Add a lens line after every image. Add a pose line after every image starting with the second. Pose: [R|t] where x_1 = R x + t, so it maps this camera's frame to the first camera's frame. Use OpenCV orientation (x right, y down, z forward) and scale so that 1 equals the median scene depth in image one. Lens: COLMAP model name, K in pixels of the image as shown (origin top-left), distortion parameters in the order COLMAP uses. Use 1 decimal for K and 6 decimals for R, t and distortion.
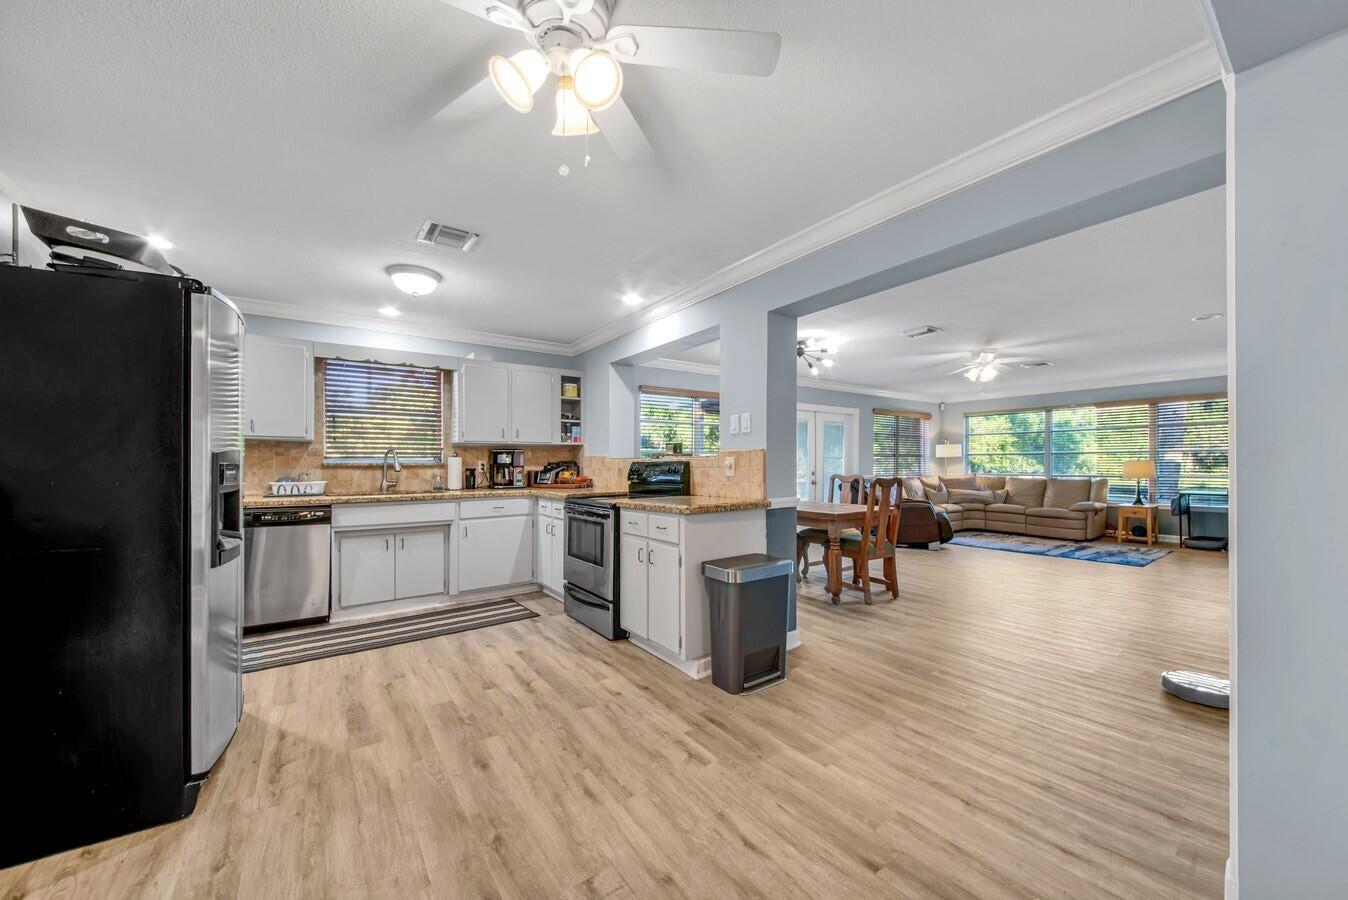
lens RADIAL K [[494.2, 0, 664.4], [0, 494.2, 469.6], [0, 0, 1]] dist [-0.001225, -0.000090]
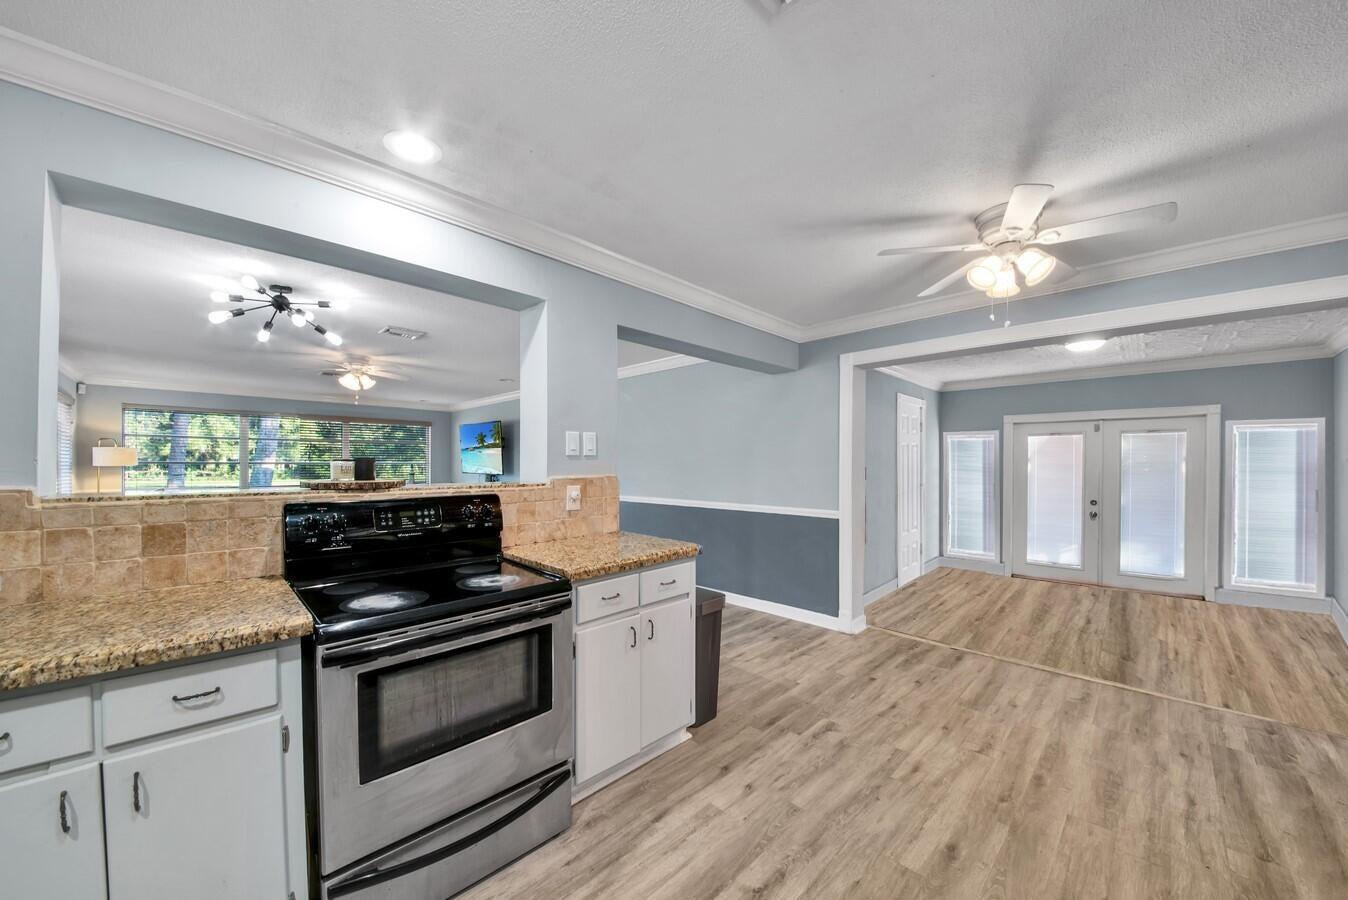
lens RADIAL K [[536.9, 0, 673.3], [0, 536.9, 451.0], [0, 0, 1]] dist [0.000715, -0.000080]
pose [[-0.208028, -0.000769, 0.978123, -1.147176], [0.001774, 0.999998, 0.001164, -0.127235], [-0.978121, 0.001978, -0.208026, 1.595763]]
